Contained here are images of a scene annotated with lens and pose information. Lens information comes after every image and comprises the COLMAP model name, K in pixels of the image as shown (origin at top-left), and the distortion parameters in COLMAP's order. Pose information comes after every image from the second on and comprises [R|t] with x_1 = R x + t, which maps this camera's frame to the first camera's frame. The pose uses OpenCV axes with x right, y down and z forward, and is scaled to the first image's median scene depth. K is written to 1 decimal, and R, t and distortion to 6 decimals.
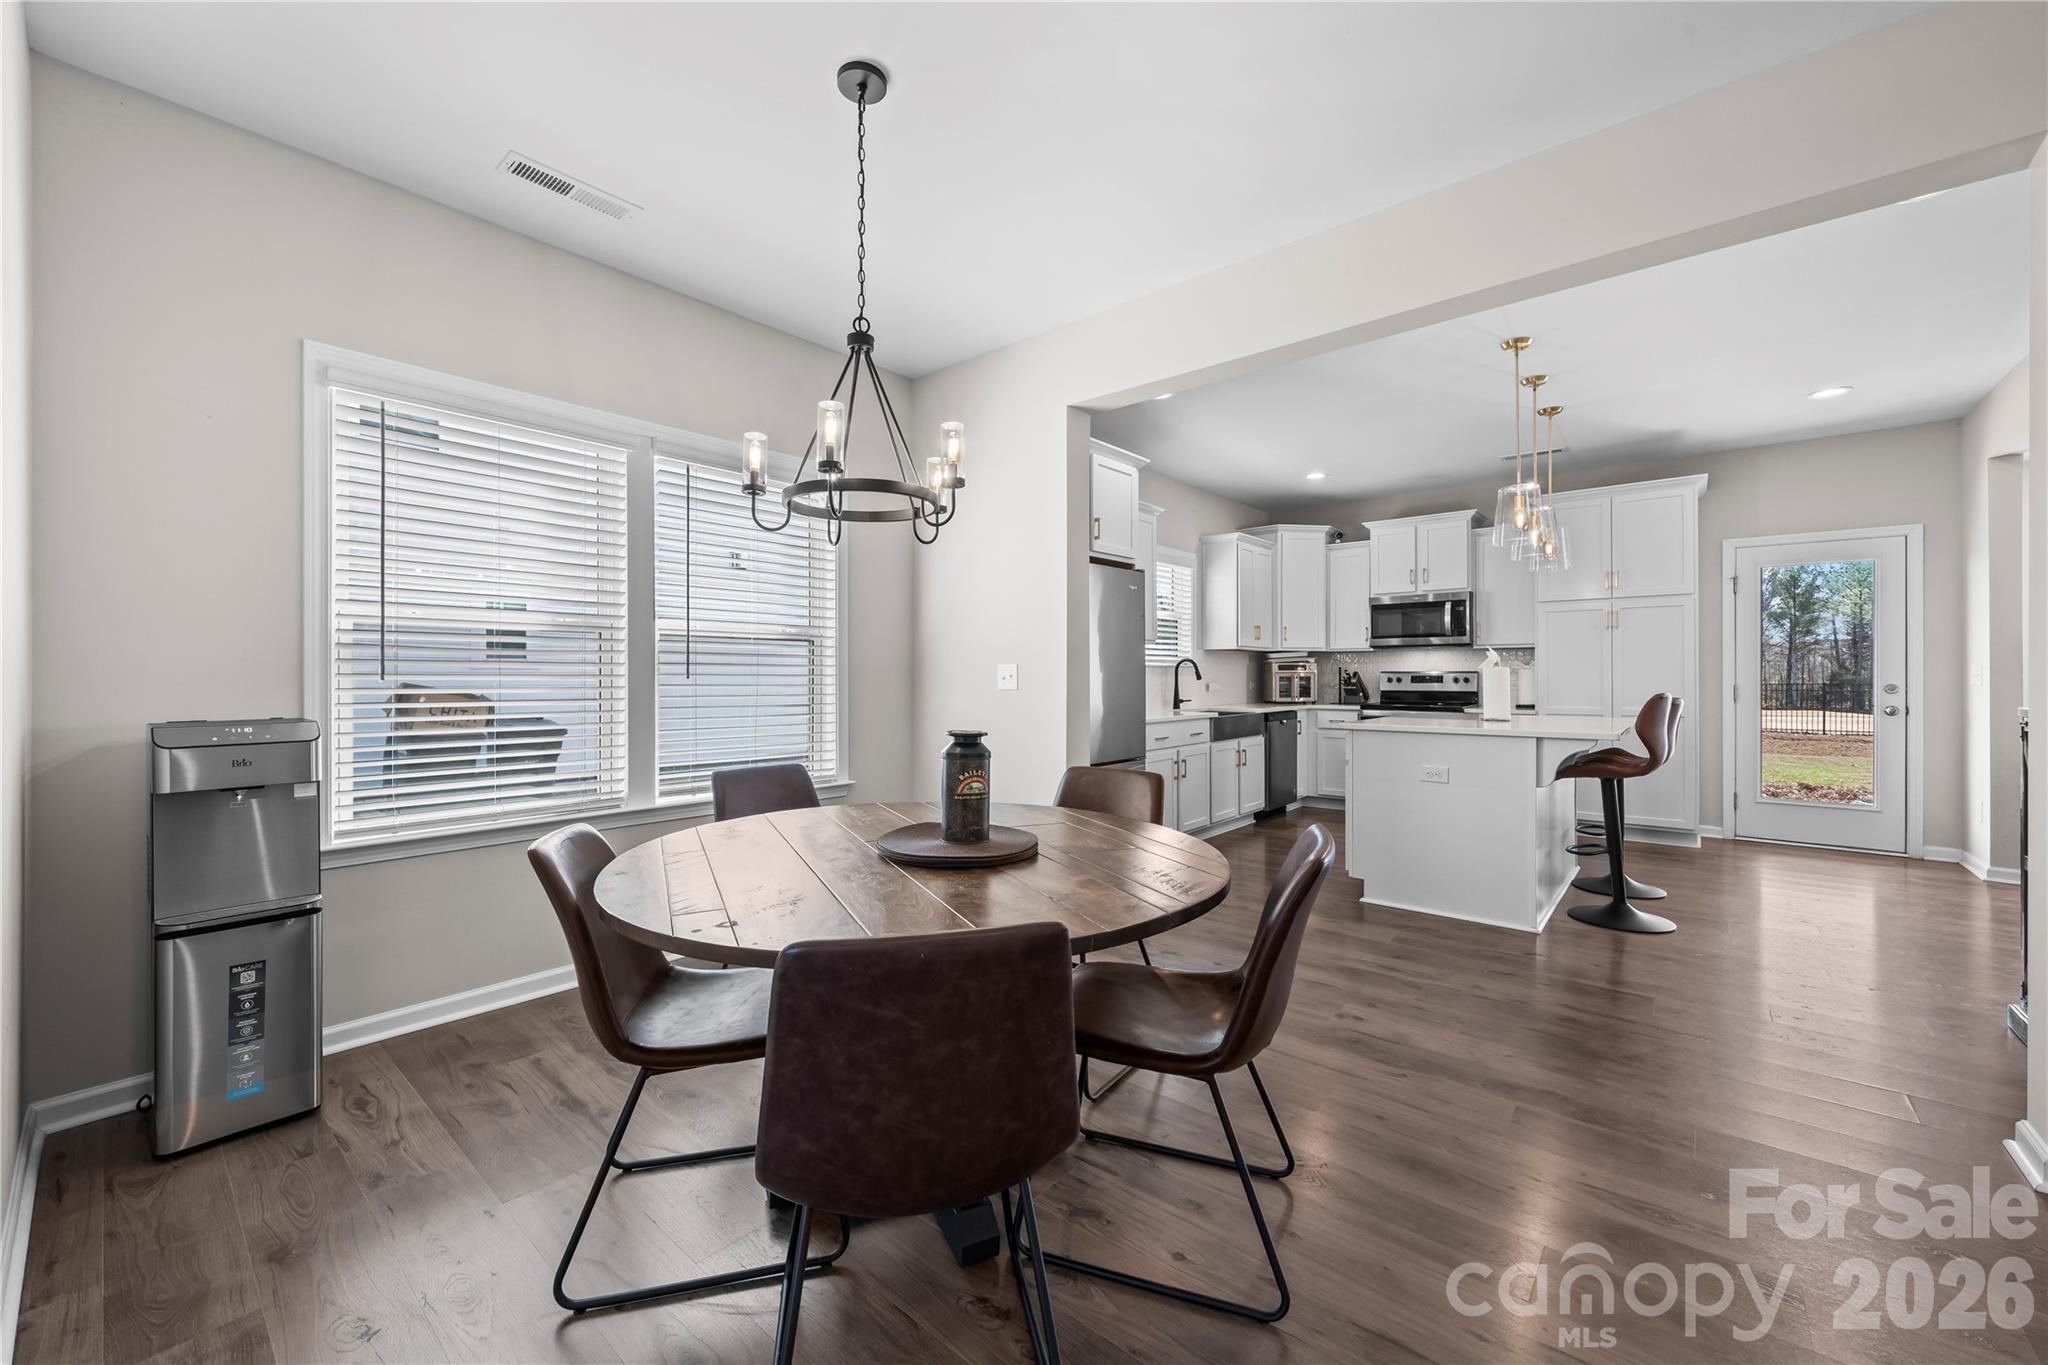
lens RADIAL K [[781.5, 0, 1025.0], [0, 781.5, 666.2], [0, 0, 1]] dist [0.006657, 0.000454]
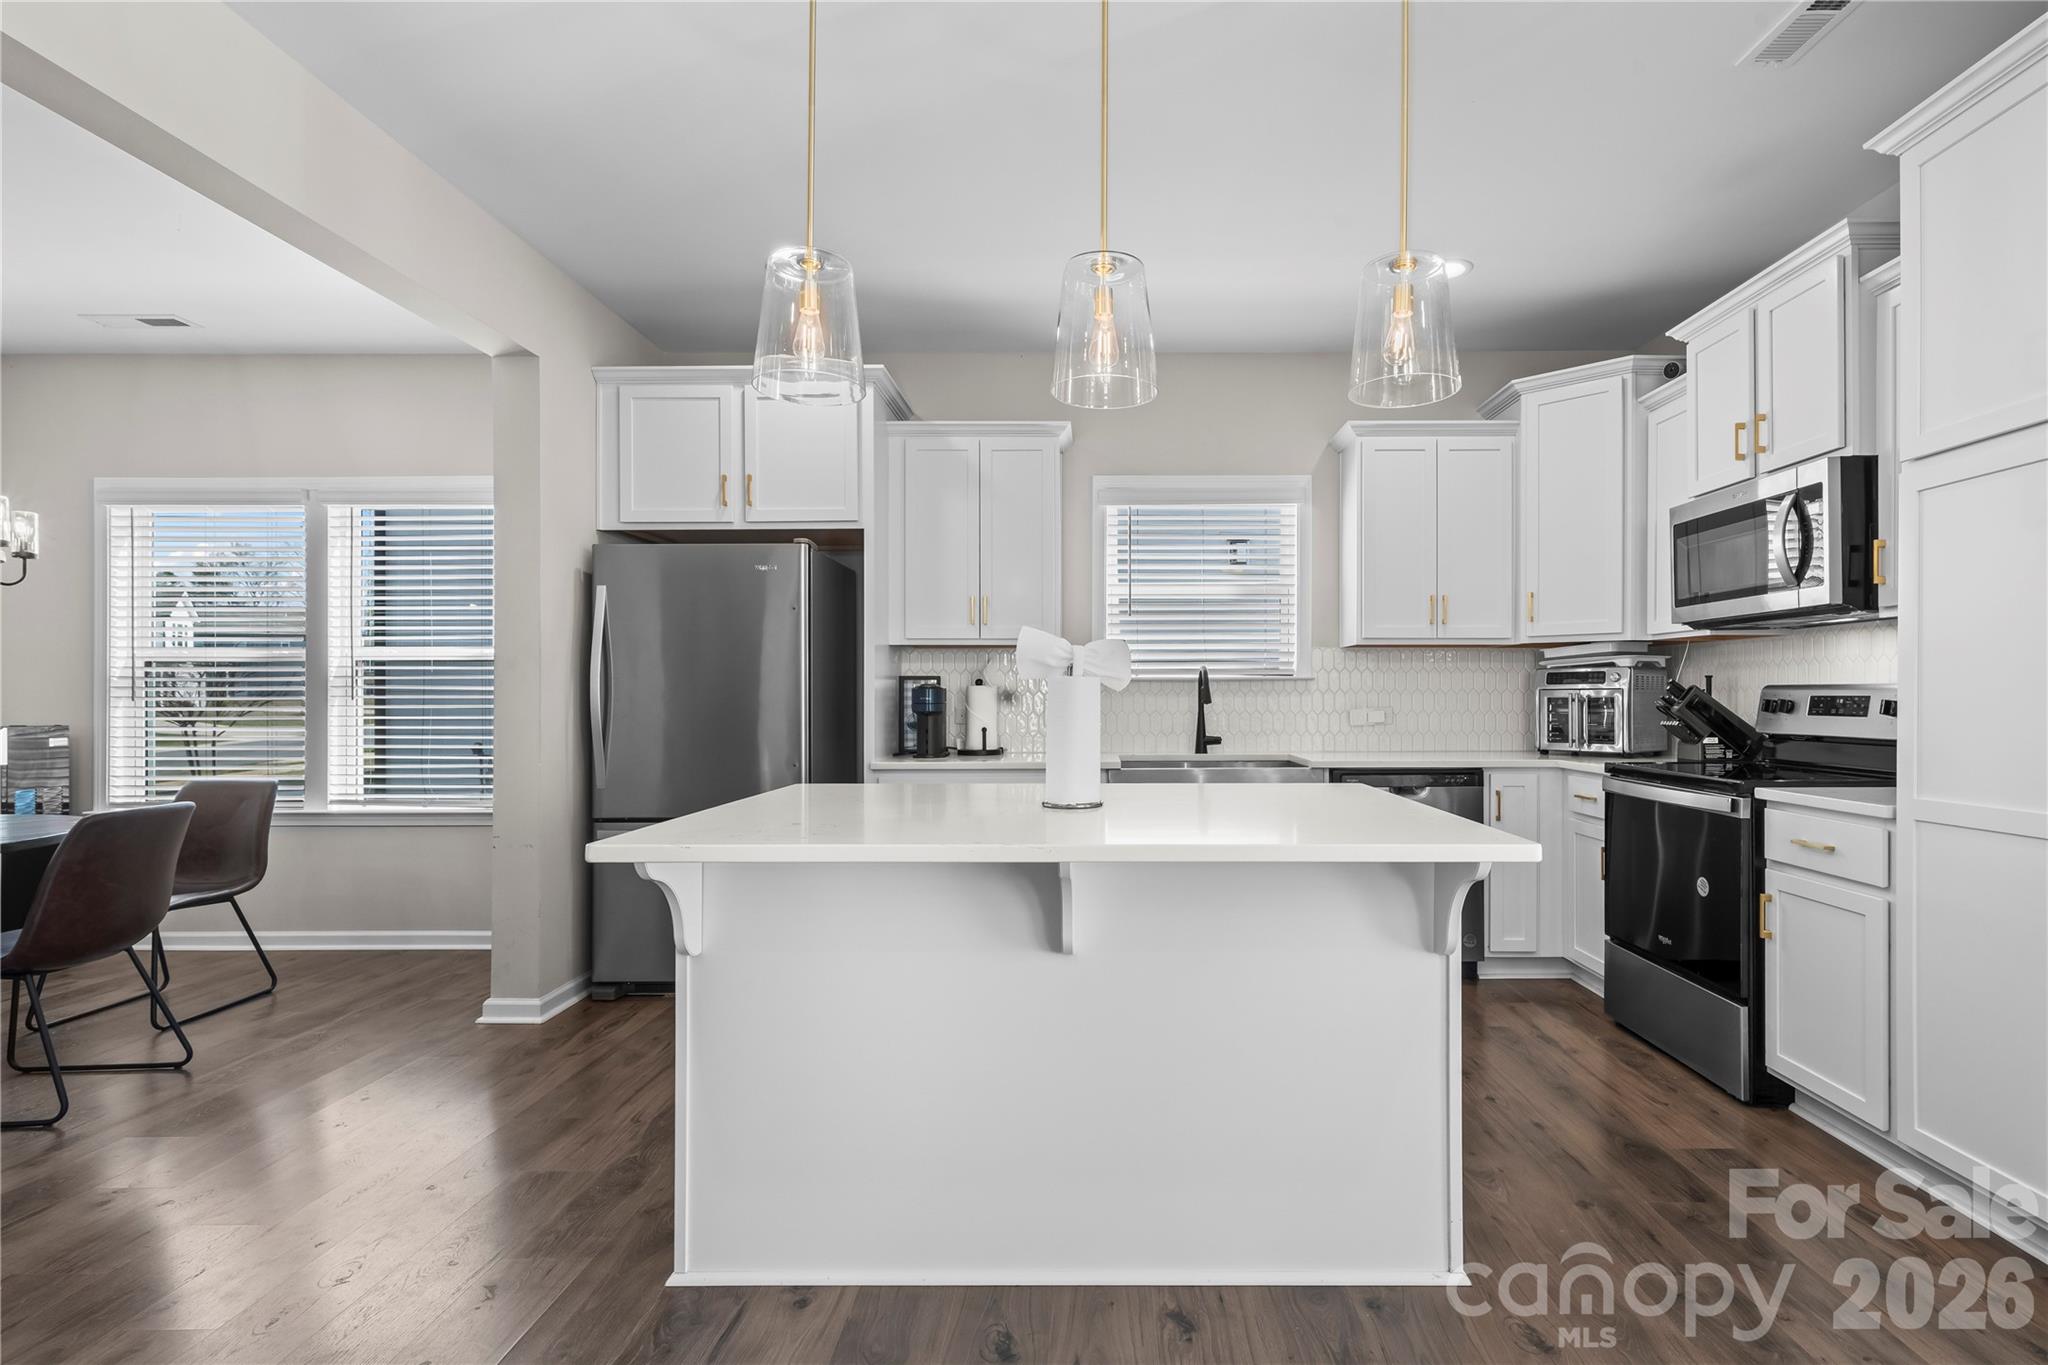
lens RADIAL K [[979.4, 0, 1096.5], [0, 979.4, 692.8], [0, 0, 1]] dist [0.000315, -0.000639]
pose [[0.654636, -0.001192, -0.755944, 0.624574], [0.010473, 0.999917, 0.007493, 0.003224], [0.755872, -0.012822, 0.654594, 0.421365]]
